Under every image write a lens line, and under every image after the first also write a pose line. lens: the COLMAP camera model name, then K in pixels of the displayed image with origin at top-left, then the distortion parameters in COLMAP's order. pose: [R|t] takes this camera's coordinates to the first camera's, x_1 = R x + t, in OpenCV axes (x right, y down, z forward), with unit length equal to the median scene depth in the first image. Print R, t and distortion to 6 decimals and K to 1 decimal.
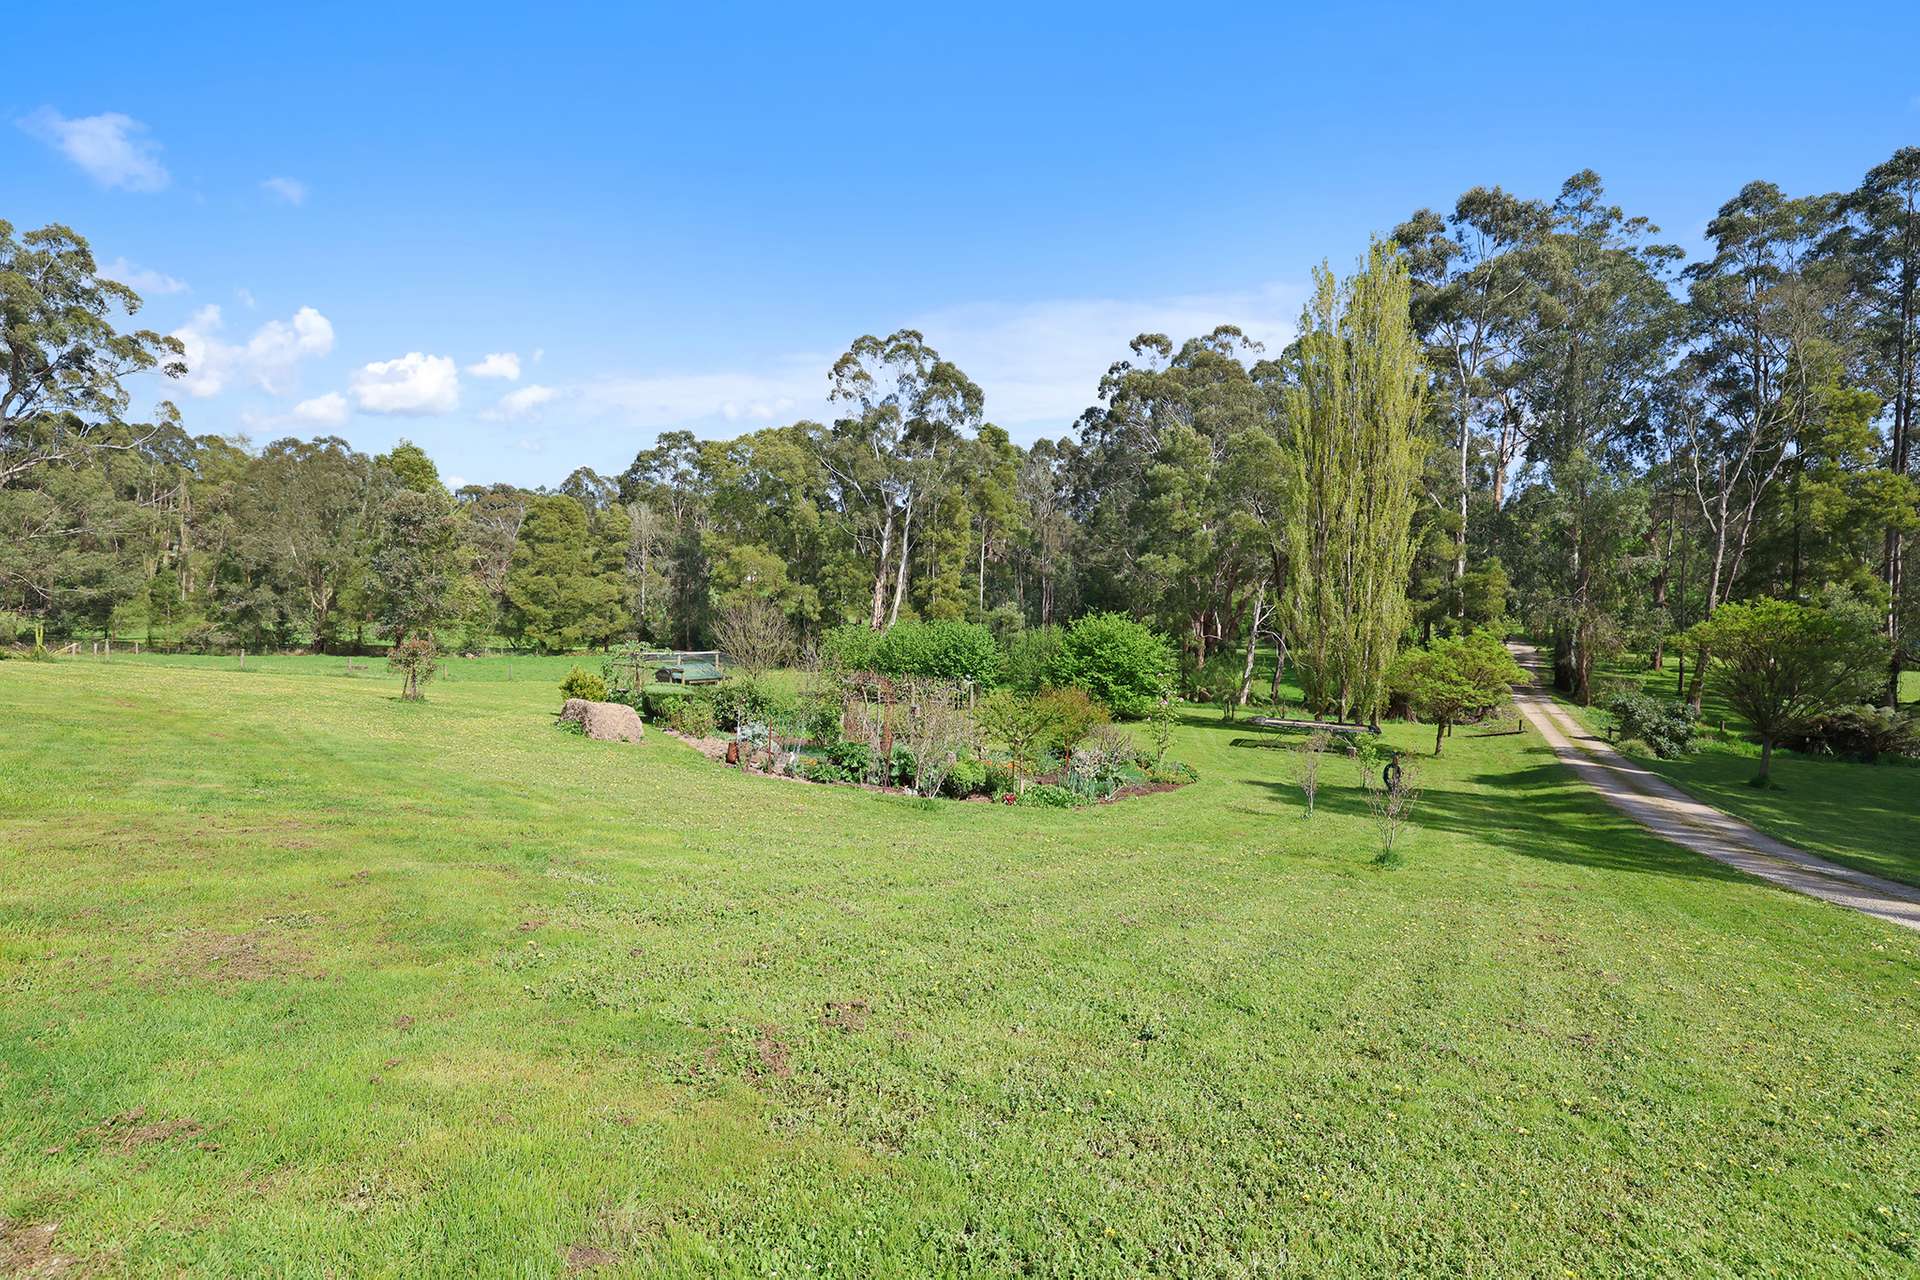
lens RADIAL K [[819.5, 0, 951.0], [0, 819.5, 629.9], [0, 0, 1]] dist [-0.045676, 0.016387]
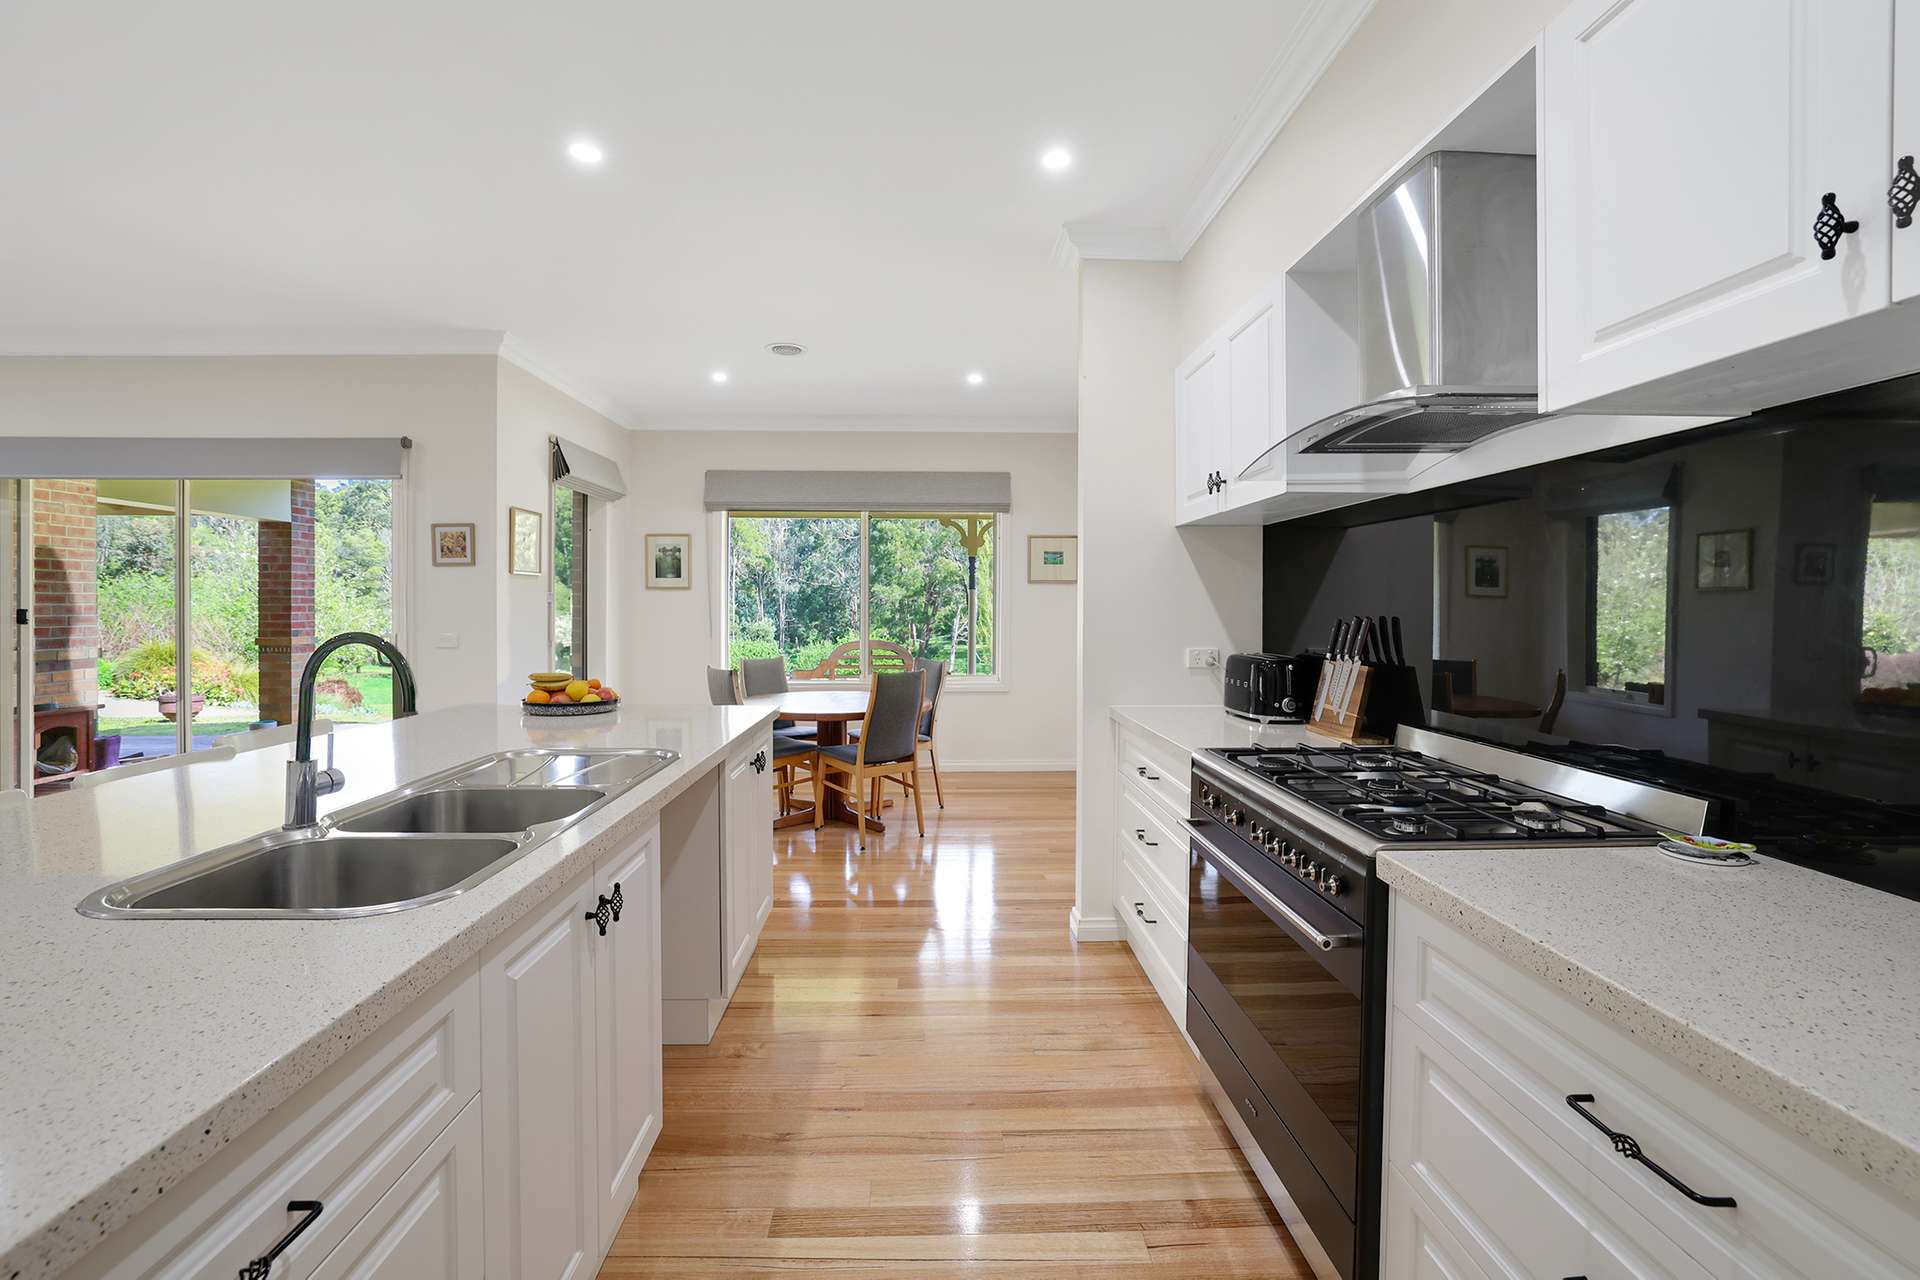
lens RADIAL K [[848.5, 0, 947.1], [0, 848.5, 620.3], [0, 0, 1]] dist [-0.048954, 0.018144]
pose [[0.924841, -0.024367, 0.379572, -0.220803], [0.024451, 0.999690, 0.004602, -0.042191], [-0.379566, 0.005025, 0.925151, -0.410301]]
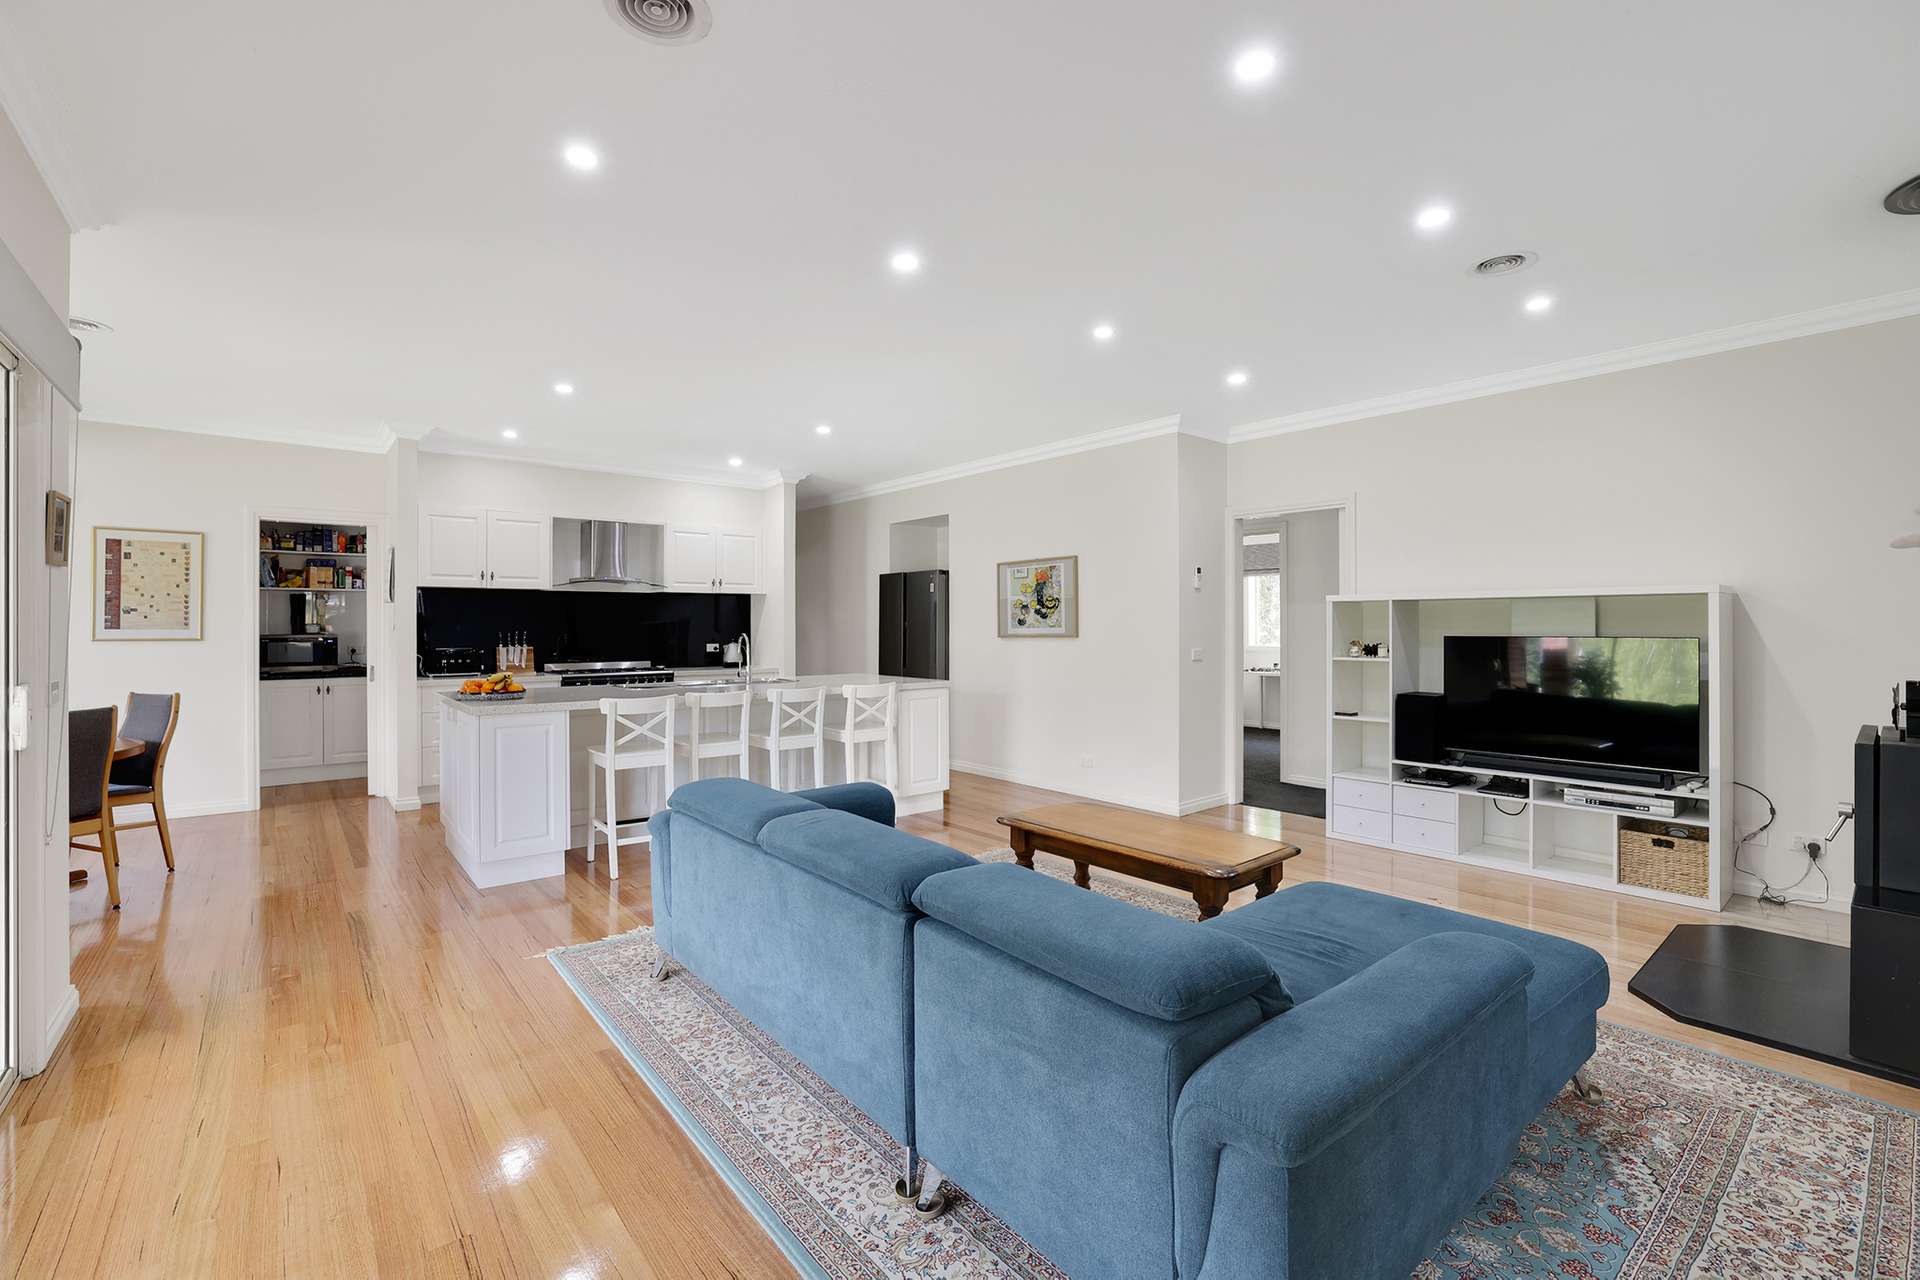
lens RADIAL K [[819.5, 0, 951.0], [0, 819.5, 629.9], [0, 0, 1]] dist [-0.045676, 0.016387]
pose [[-0.872993, -0.022171, 0.487229, -0.309156], [-0.005736, 0.999364, 0.035198, -0.046896], [-0.487699, 0.027932, -0.872565, -0.290223]]
